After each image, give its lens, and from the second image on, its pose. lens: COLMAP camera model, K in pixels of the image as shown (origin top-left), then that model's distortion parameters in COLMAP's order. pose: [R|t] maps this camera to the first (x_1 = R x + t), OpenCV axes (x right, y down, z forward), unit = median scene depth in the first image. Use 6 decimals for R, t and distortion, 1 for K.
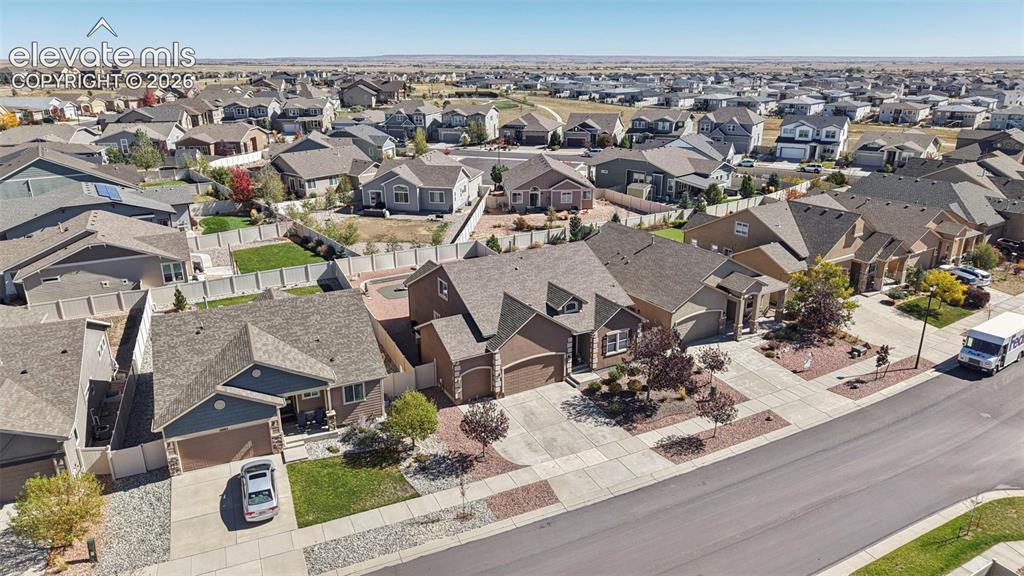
lens RADIAL K [[693.9, 0, 512.0], [0, 693.9, 288.0], [0, 0, 1]] dist [0.041035, -0.064311]
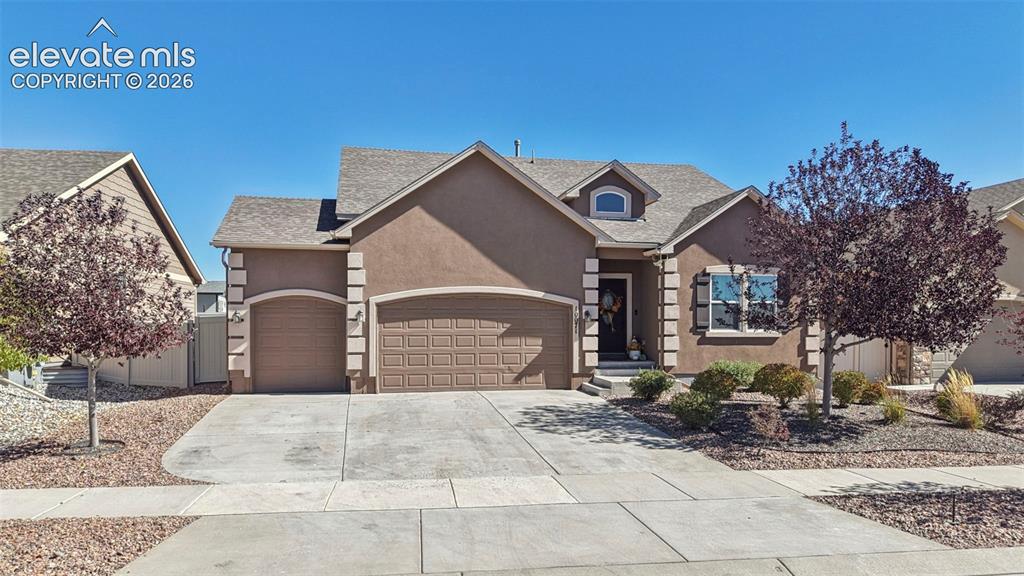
lens RADIAL K [[706.9, 0, 511.6], [0, 706.9, 357.9], [0, 0, 1]] dist [0.057806, -0.103733]
pose [[0.953392, 0.016072, -0.301308, 0.112423], [-0.103430, 0.955489, -0.276304, 0.163158], [0.283455, 0.294590, 0.912617, 0.487500]]
